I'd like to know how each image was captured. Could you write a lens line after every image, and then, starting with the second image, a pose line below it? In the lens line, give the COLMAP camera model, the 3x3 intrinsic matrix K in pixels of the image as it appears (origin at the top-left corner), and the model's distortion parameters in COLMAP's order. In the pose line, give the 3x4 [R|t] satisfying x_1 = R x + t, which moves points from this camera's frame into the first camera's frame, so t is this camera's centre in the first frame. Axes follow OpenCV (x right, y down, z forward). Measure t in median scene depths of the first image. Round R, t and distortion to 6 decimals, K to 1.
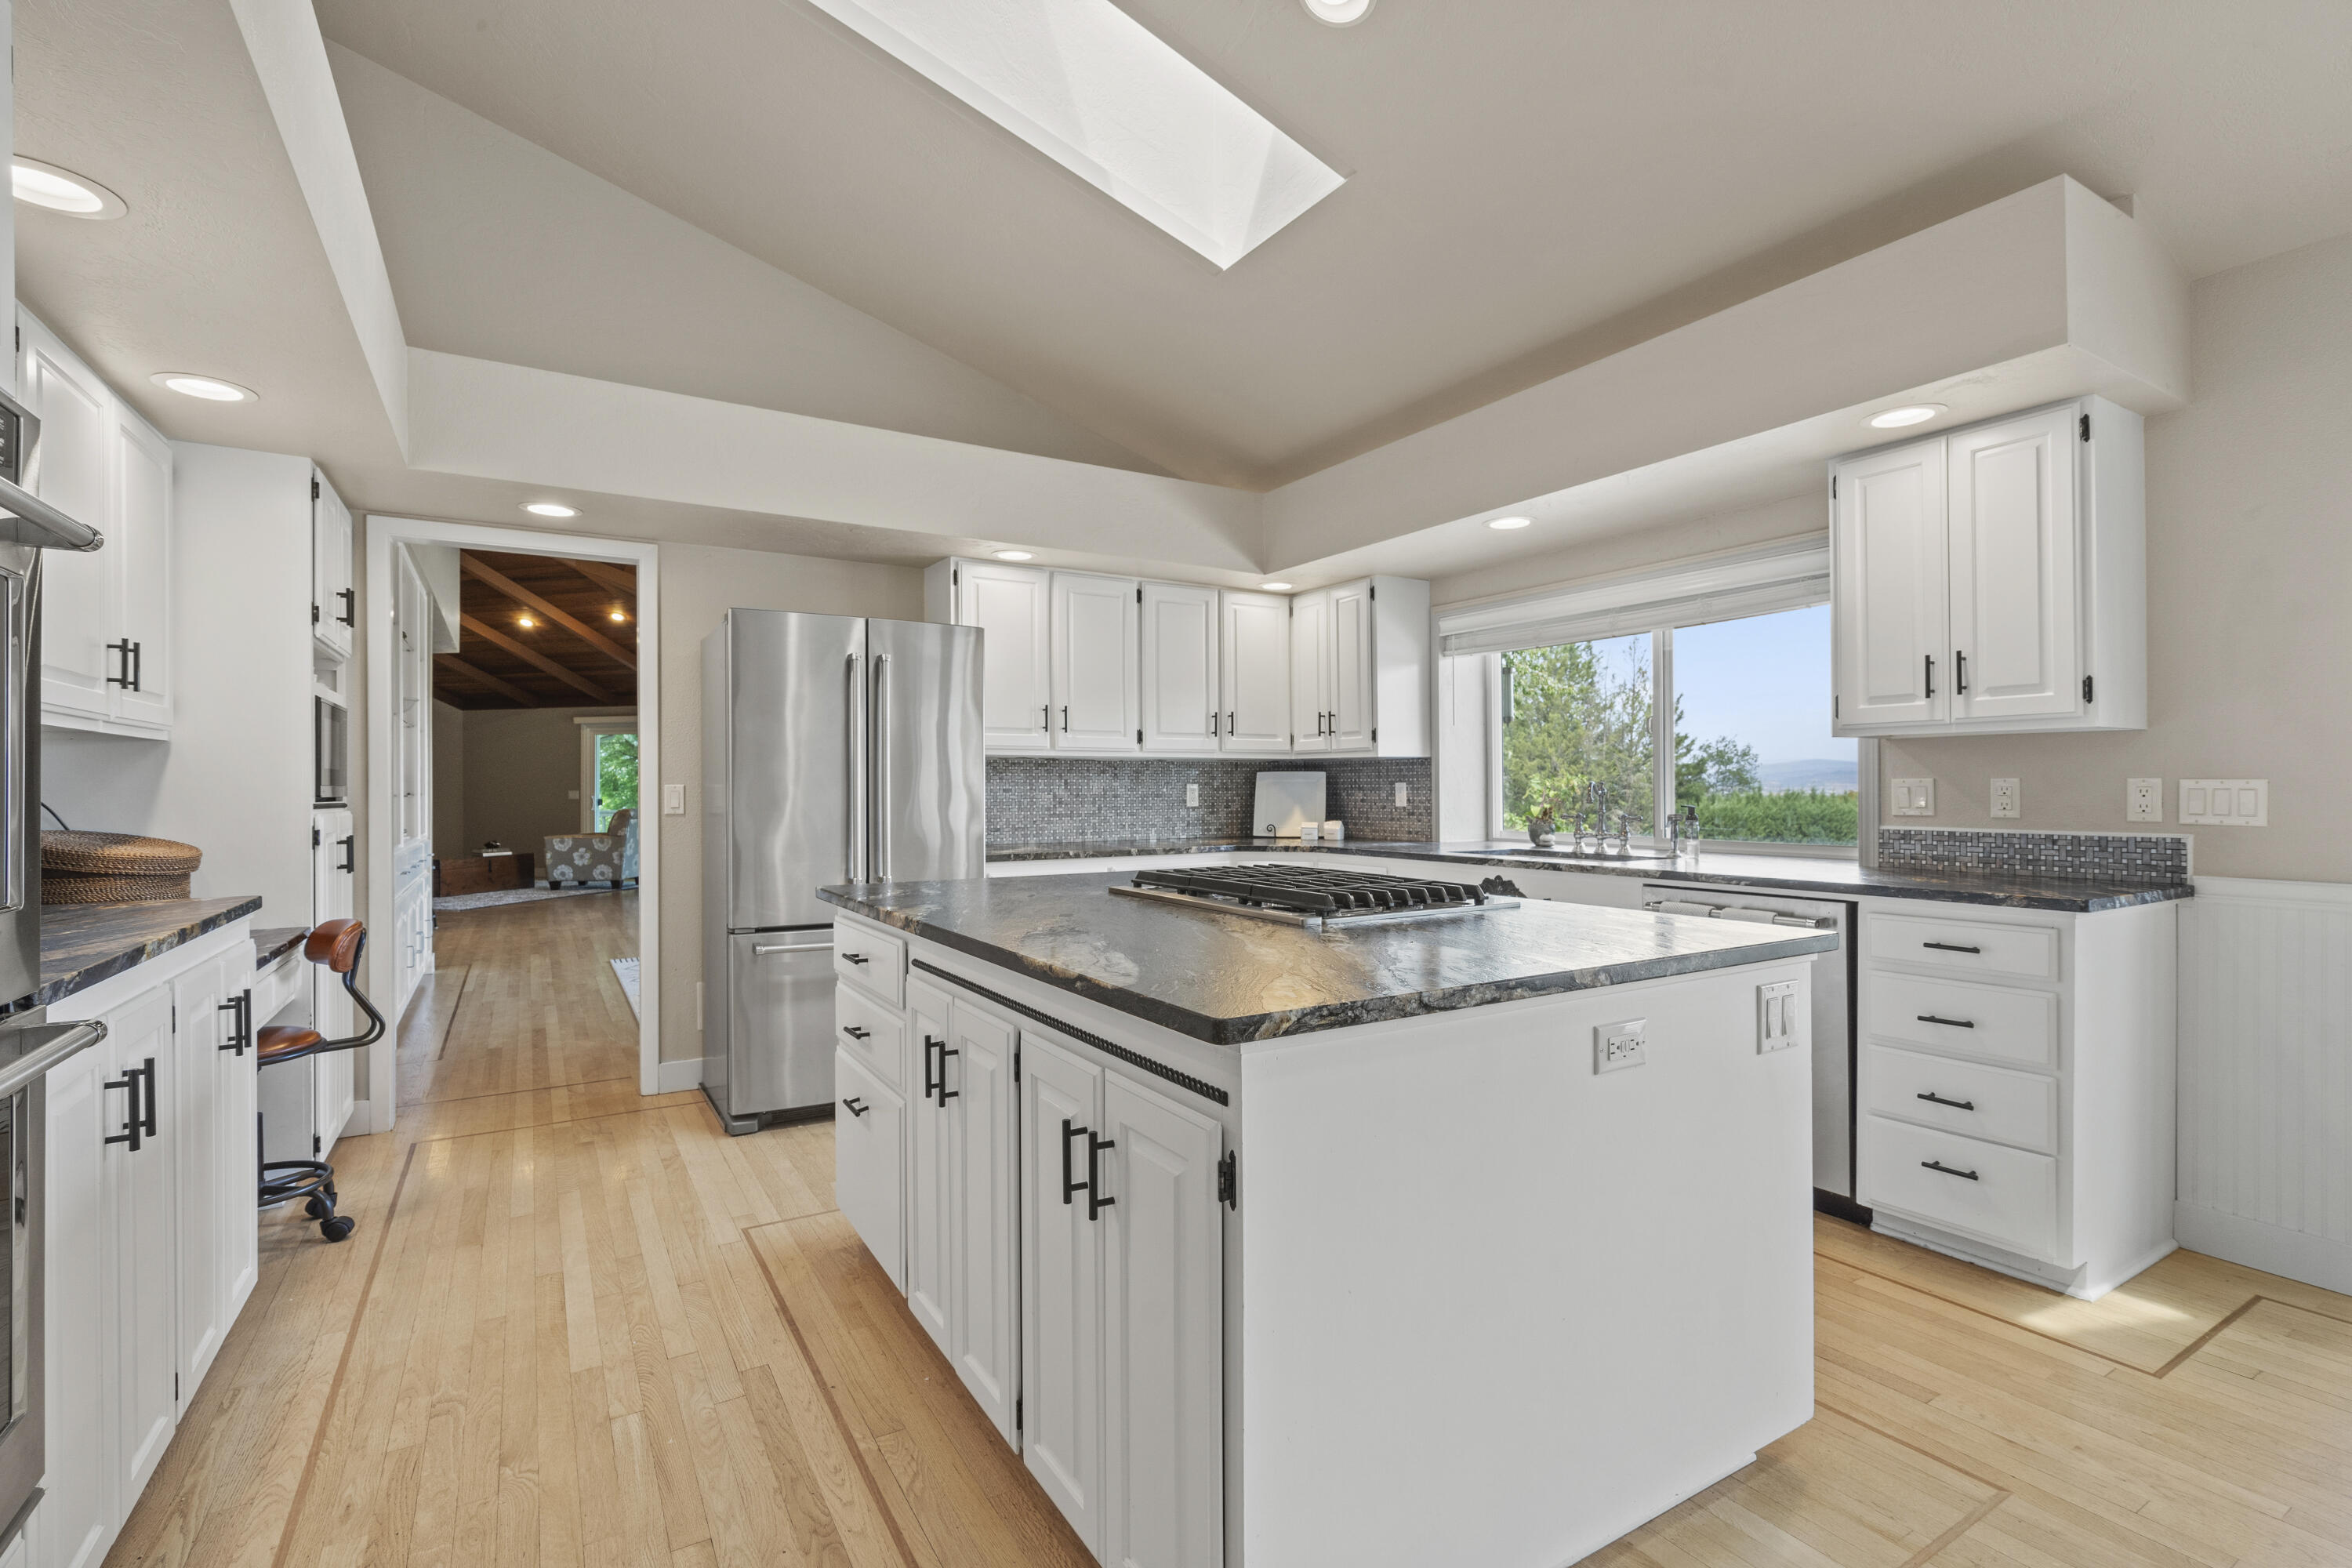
lens RADIAL K [[1080.6, 0, 1180.3], [0, 1080.6, 790.2], [0, 0, 1]] dist [-0.001391, 0.001122]
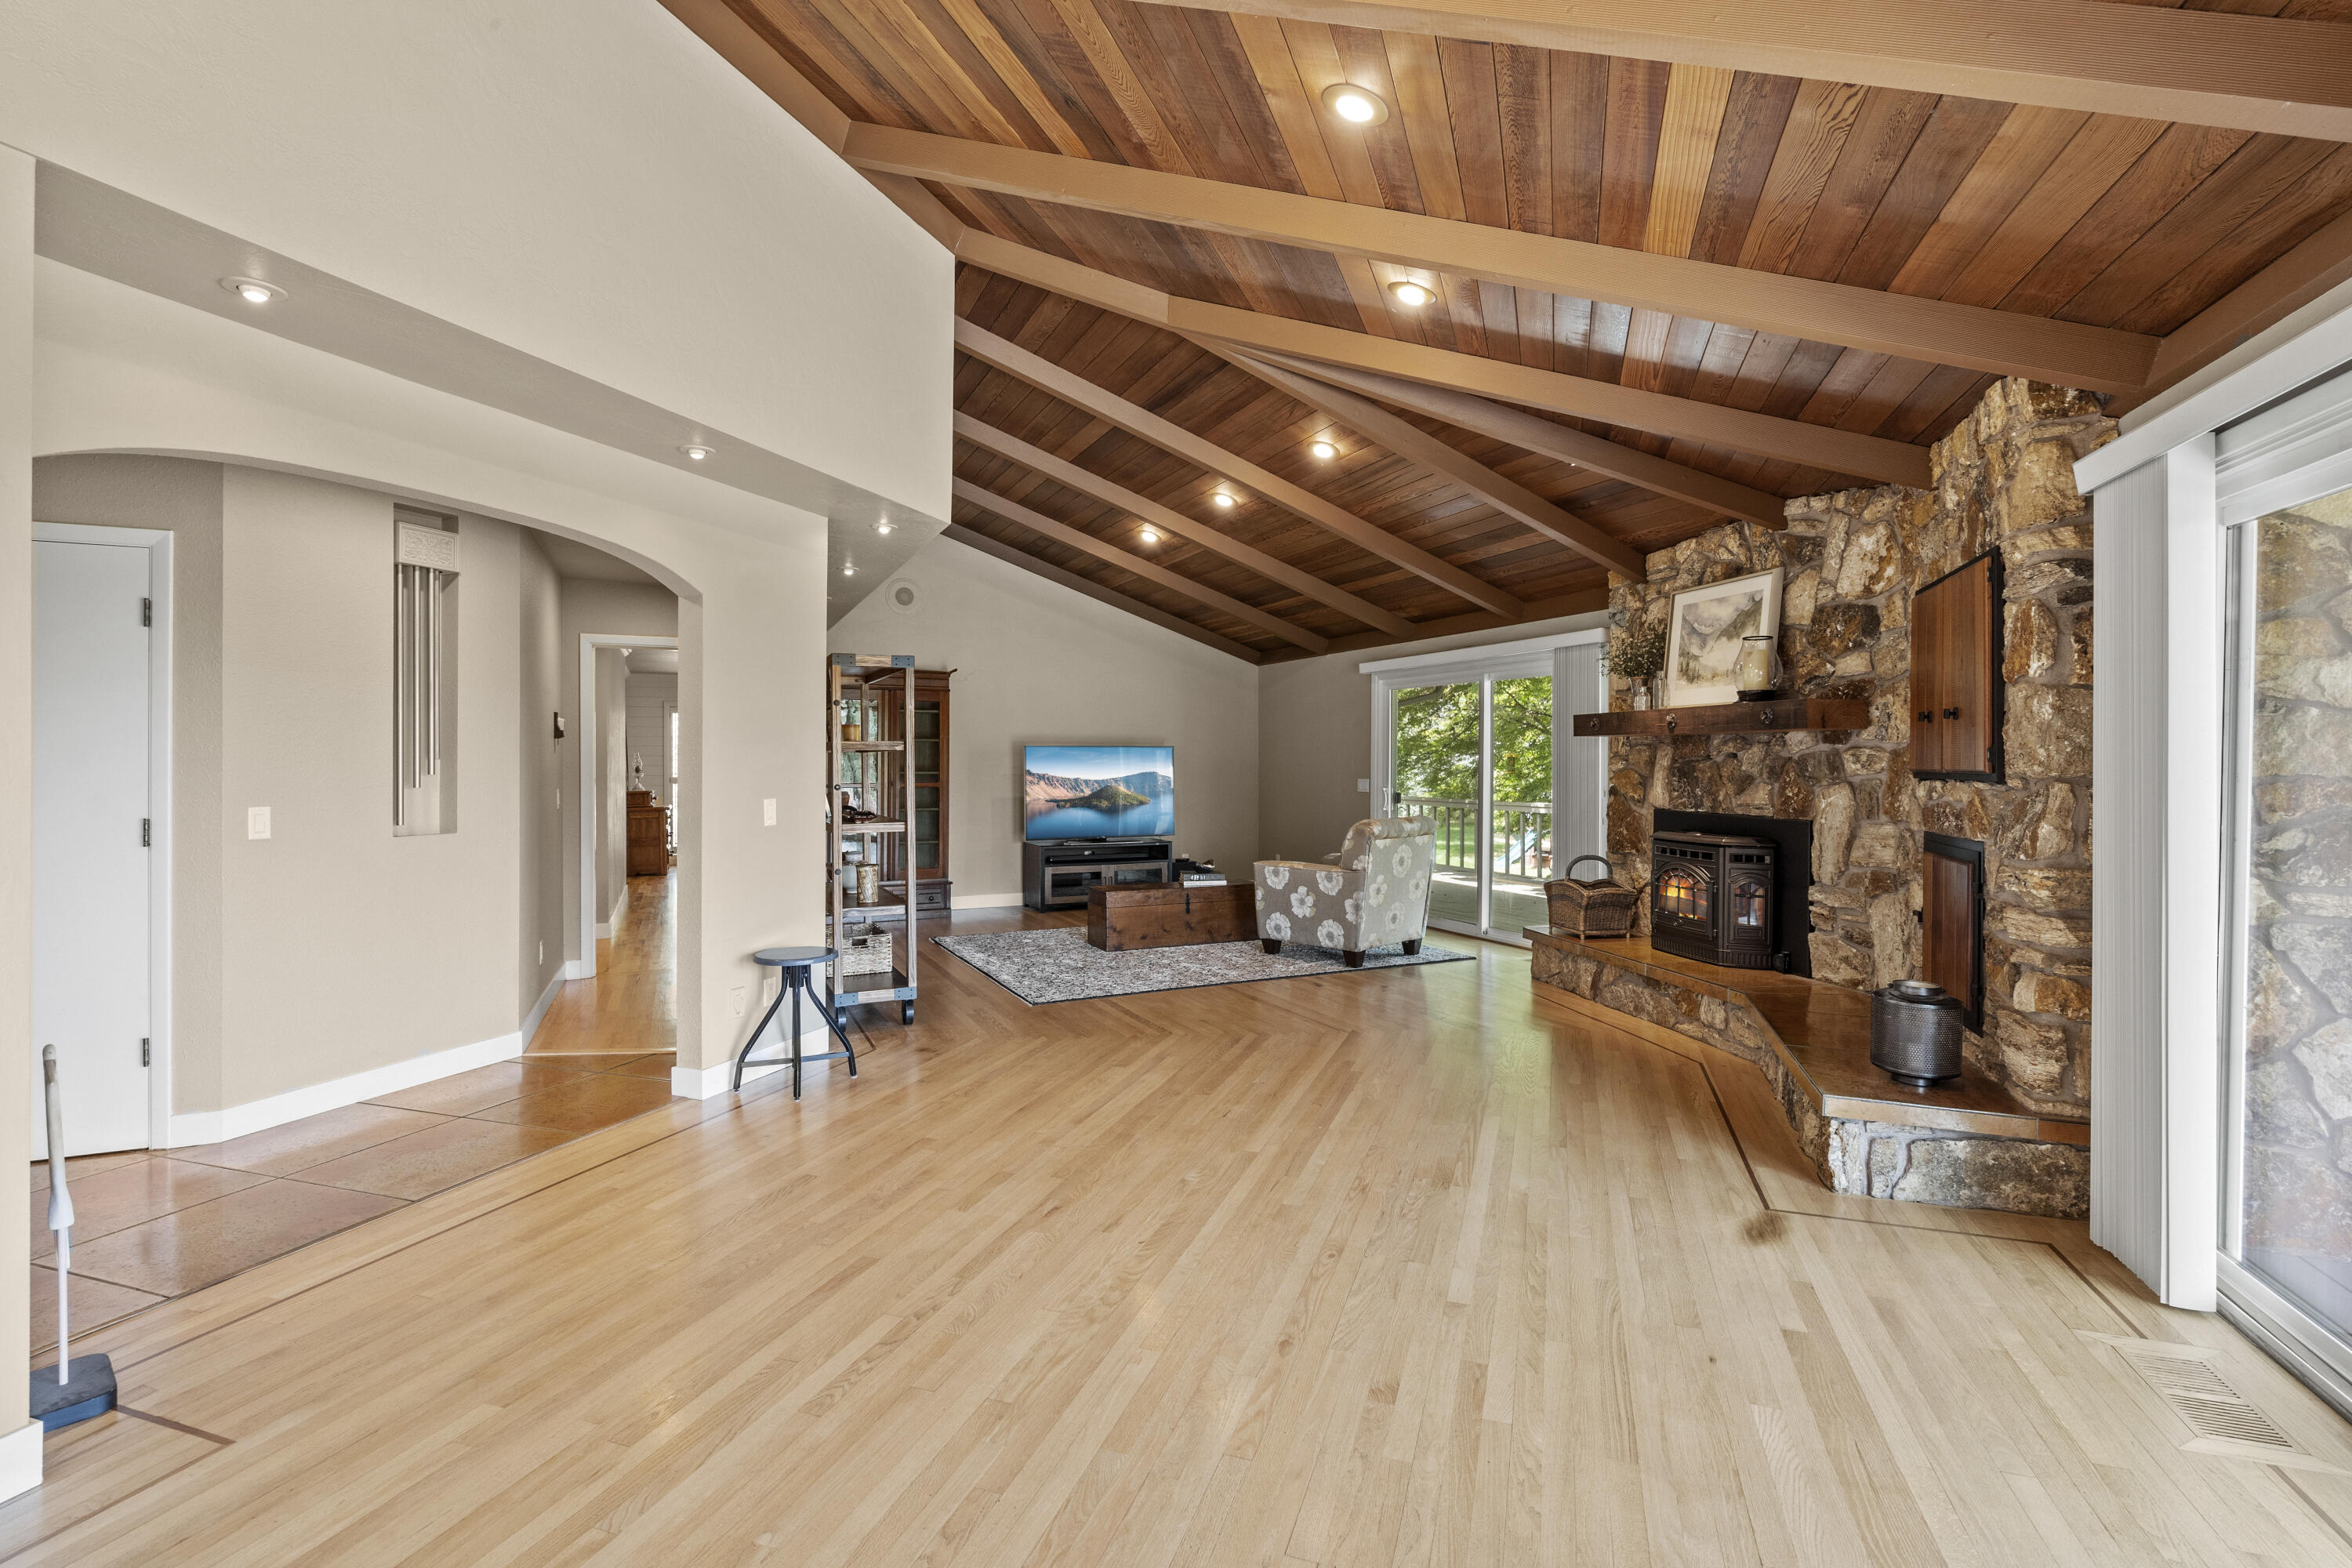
lens RADIAL K [[1073.7, 0, 1175.7], [0, 1073.7, 771.2], [0, 0, 1]] dist [-0.000762, 0.000115]
pose [[0.630078, 0.009713, -0.776471, -0.486562], [-0.000264, 0.999924, 0.012294, -0.043047], [0.776532, -0.007542, 0.630033, 1.821574]]
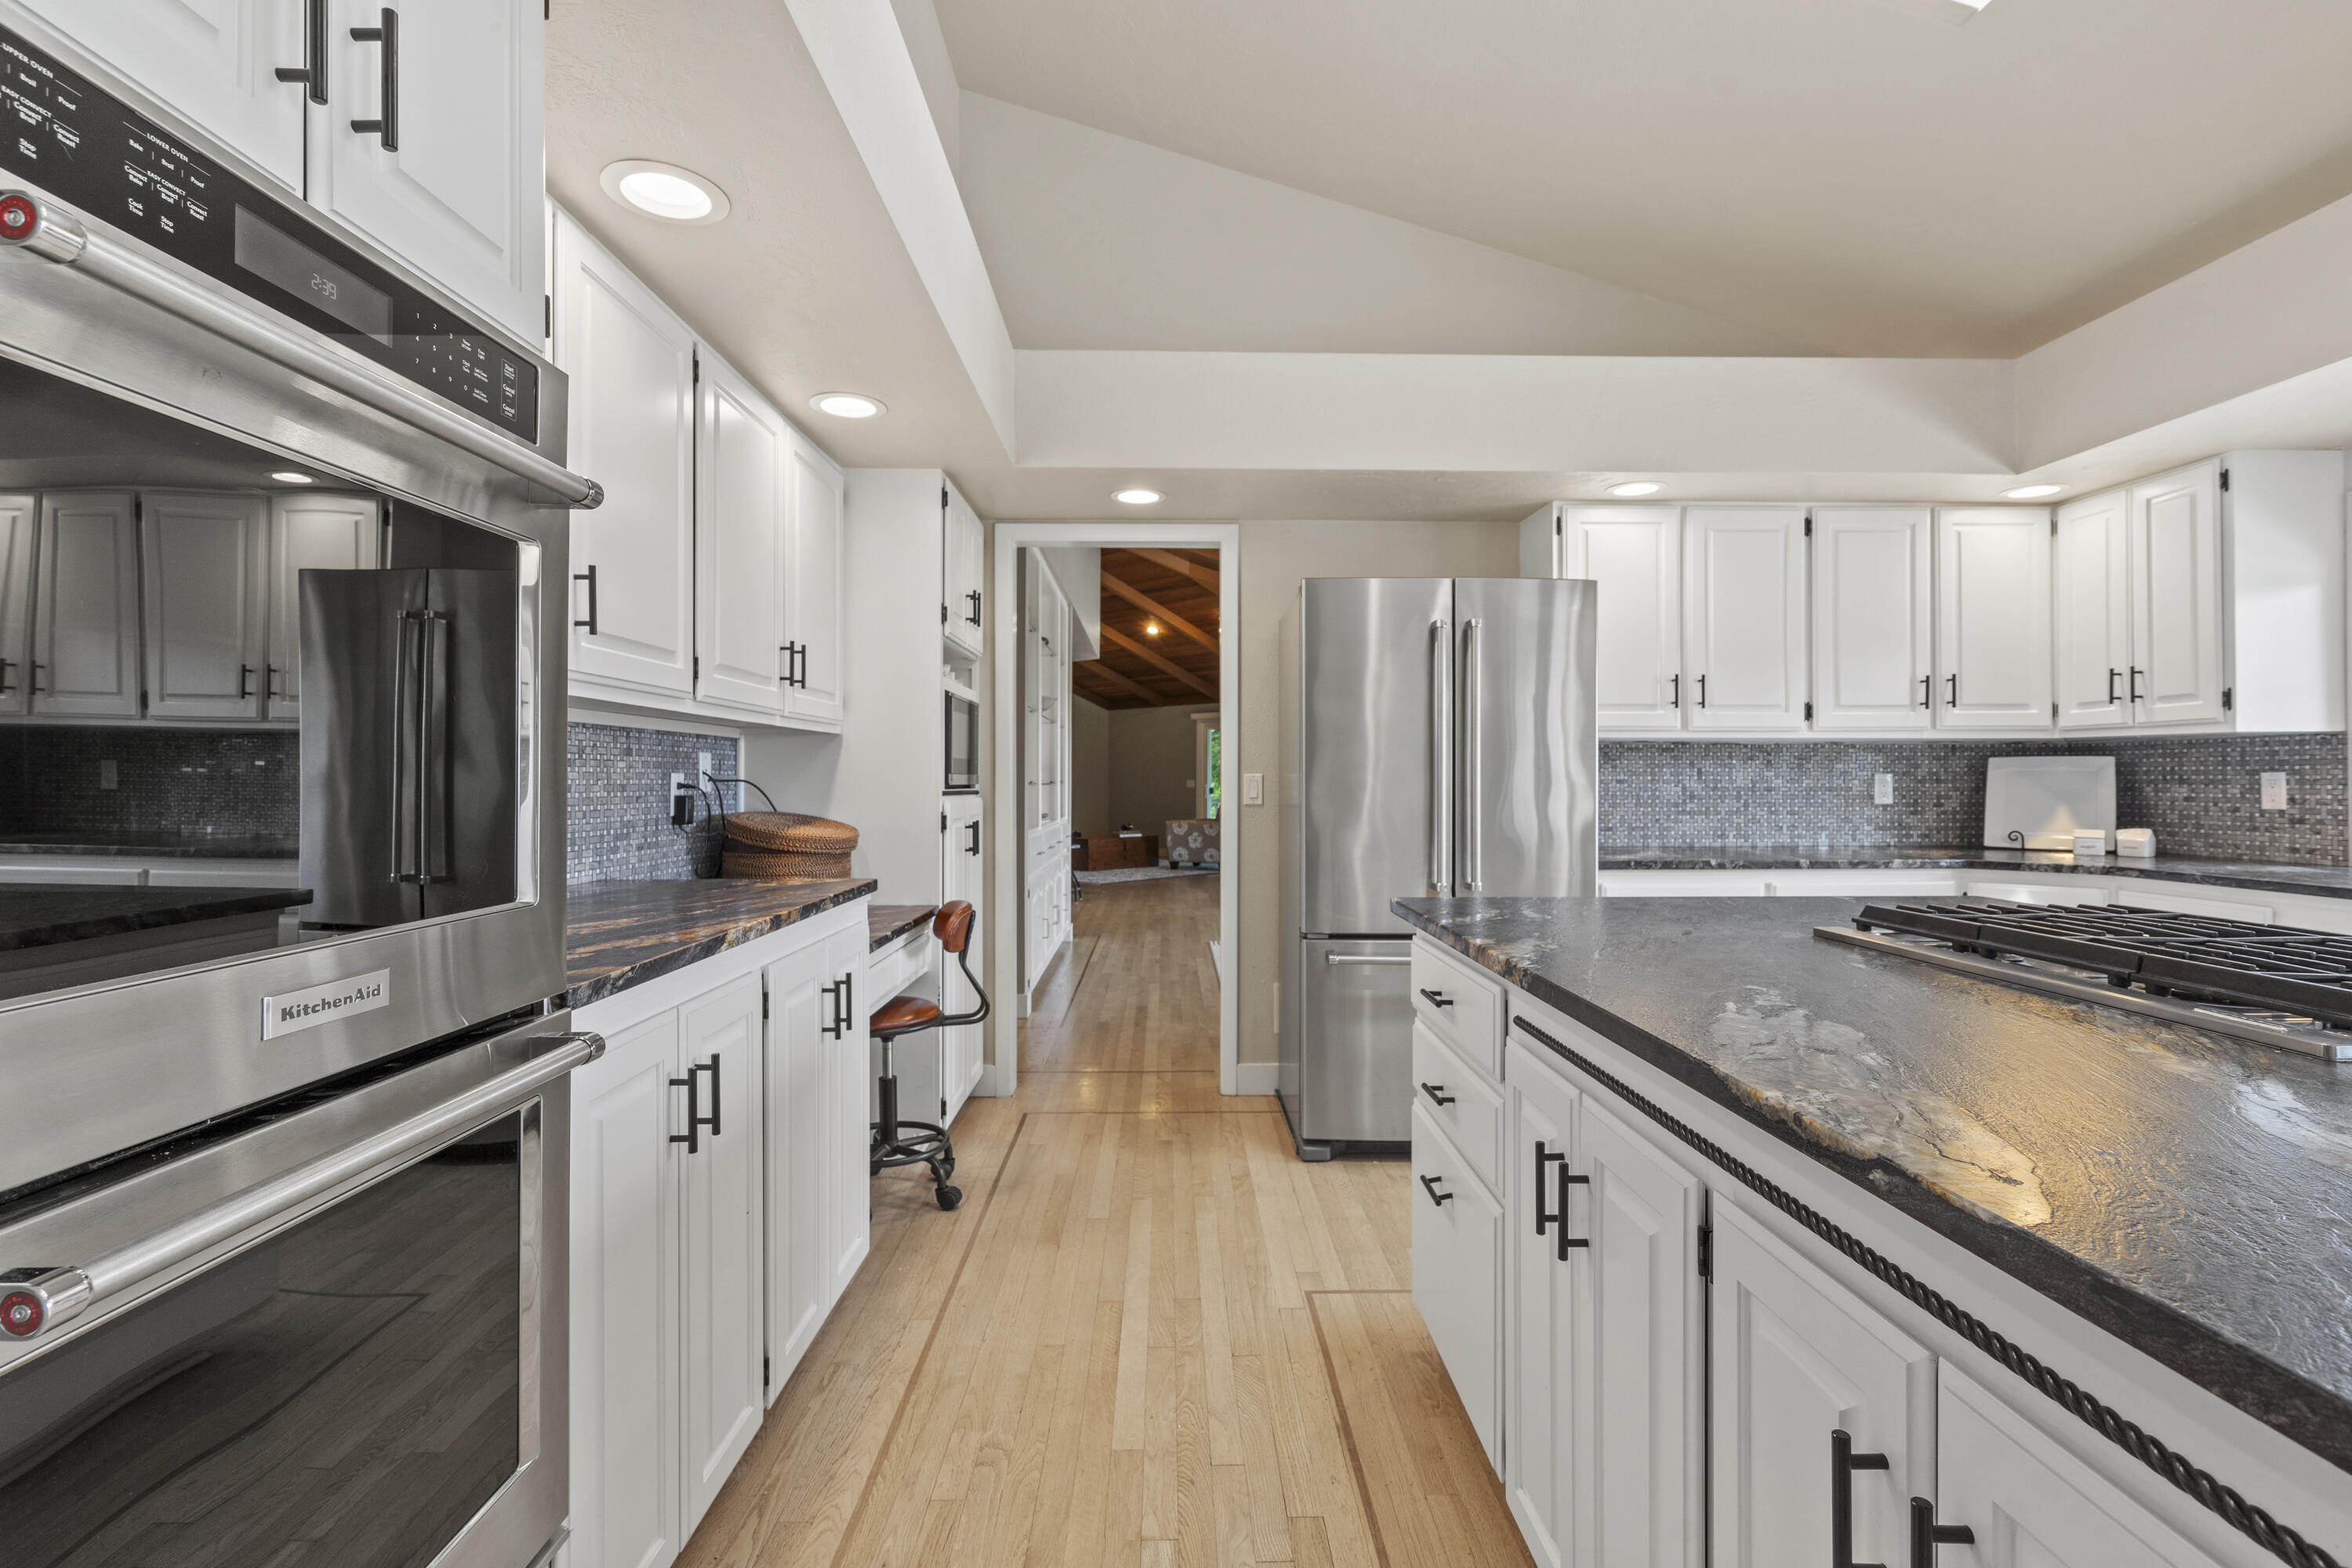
lens RADIAL K [[1073.8, 0, 1181.1], [0, 1073.8, 780.5], [0, 0, 1]] dist [-0.002524, 0.000484]
pose [[0.862778, 0.004037, -0.505566, -0.045376], [-0.004263, 0.999991, 0.000708, 0.000400], [0.505564, 0.001544, 0.862788, 0.156227]]
